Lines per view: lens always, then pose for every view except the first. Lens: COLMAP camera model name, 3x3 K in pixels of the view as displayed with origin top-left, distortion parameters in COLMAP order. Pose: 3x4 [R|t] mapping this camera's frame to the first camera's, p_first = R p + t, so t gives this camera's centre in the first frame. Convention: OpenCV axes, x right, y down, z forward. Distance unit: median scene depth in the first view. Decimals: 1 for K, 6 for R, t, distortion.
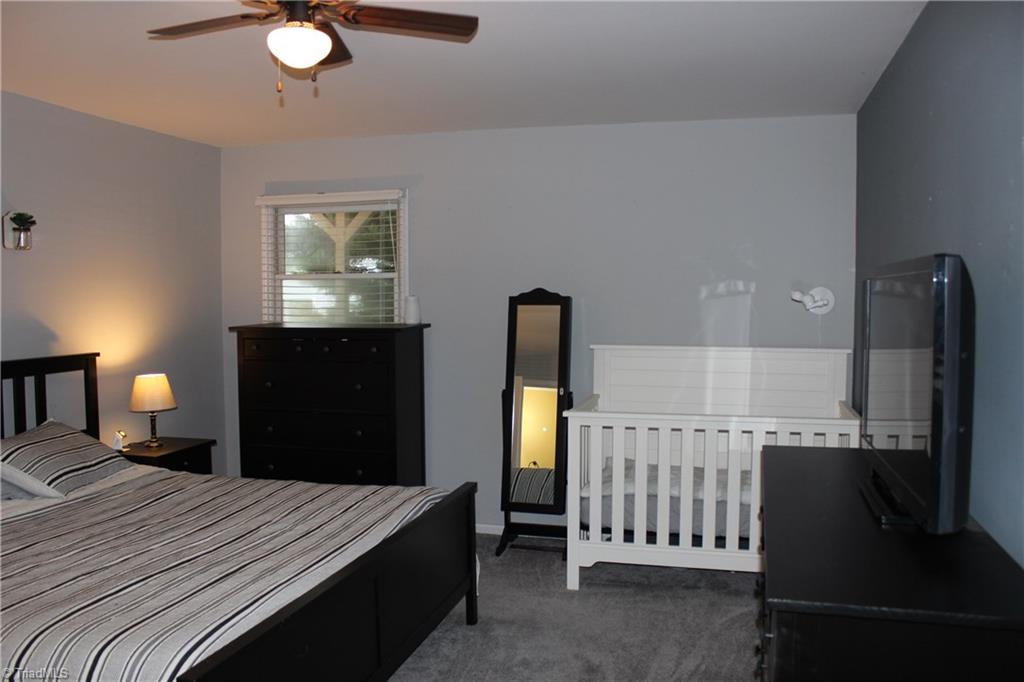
lens RADIAL K [[854.6, 0, 509.0], [0, 854.6, 343.2], [0, 0, 1]] dist [-0.152421, 0.122672]
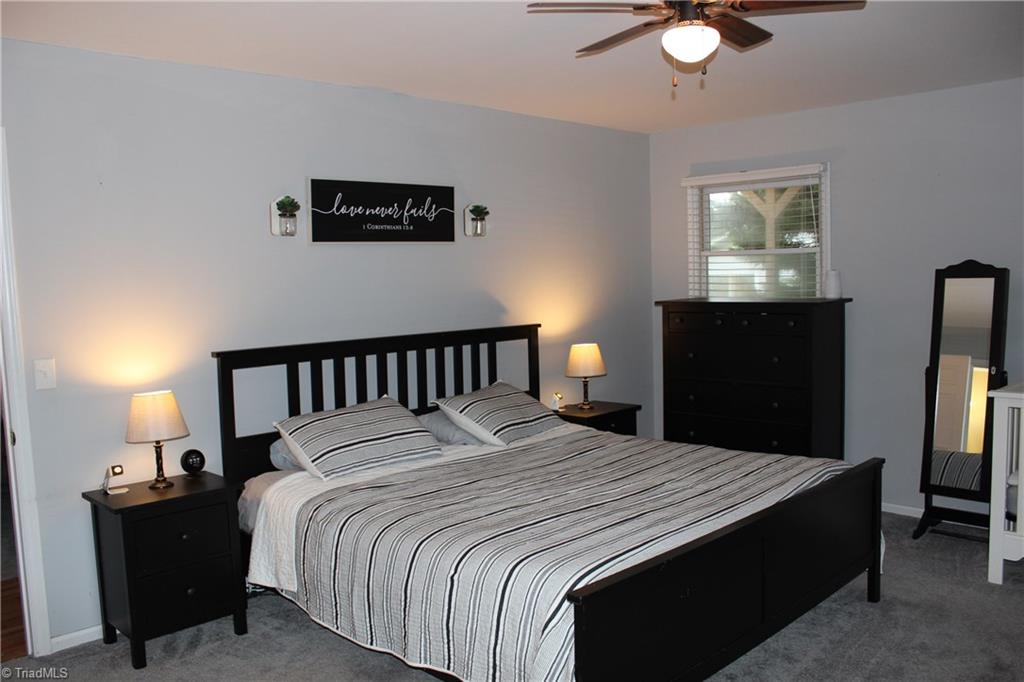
lens RADIAL K [[854.6, 0, 514.2], [0, 854.6, 340.9], [0, 0, 1]] dist [-0.152421, 0.122672]
pose [[0.870247, 0.018088, -0.492283, 0.057969], [-0.005371, 0.999615, 0.027236, 0.002960], [0.492586, -0.021058, 0.870009, -0.044784]]
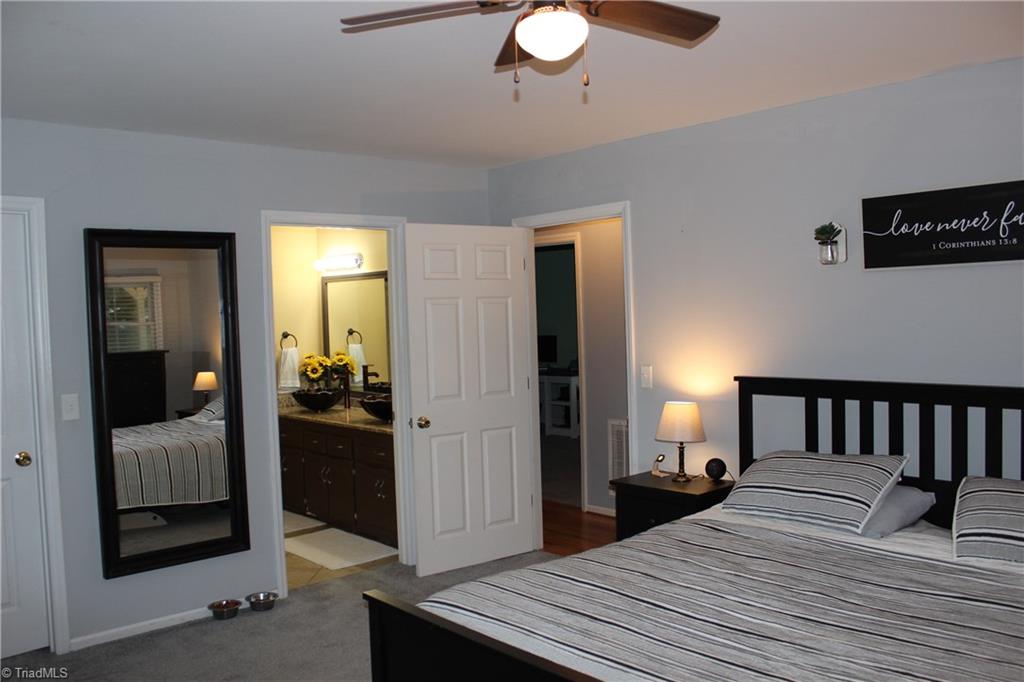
lens RADIAL K [[854.6, 0, 510.2], [0, 854.6, 343.9], [0, 0, 1]] dist [-0.152421, 0.122672]
pose [[-0.528545, 0.048282, -0.847531, 0.323411], [-0.023709, 0.997152, 0.071591, -0.062668], [0.848574, 0.057933, -0.525895, 0.897352]]
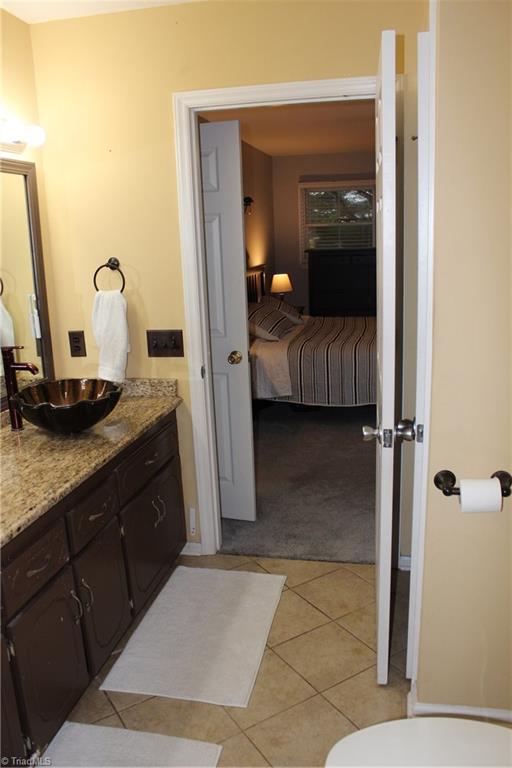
lens RADIAL K [[640.9, 0, 256.9], [0, 640.9, 381.2], [0, 0, 1]] dist [-0.152421, 0.122672]
pose [[0.997592, -0.048451, 0.049617, -0.666452], [0.039605, 0.985348, 0.165892, 0.037541], [-0.056928, -0.163528, 0.984895, -0.668551]]
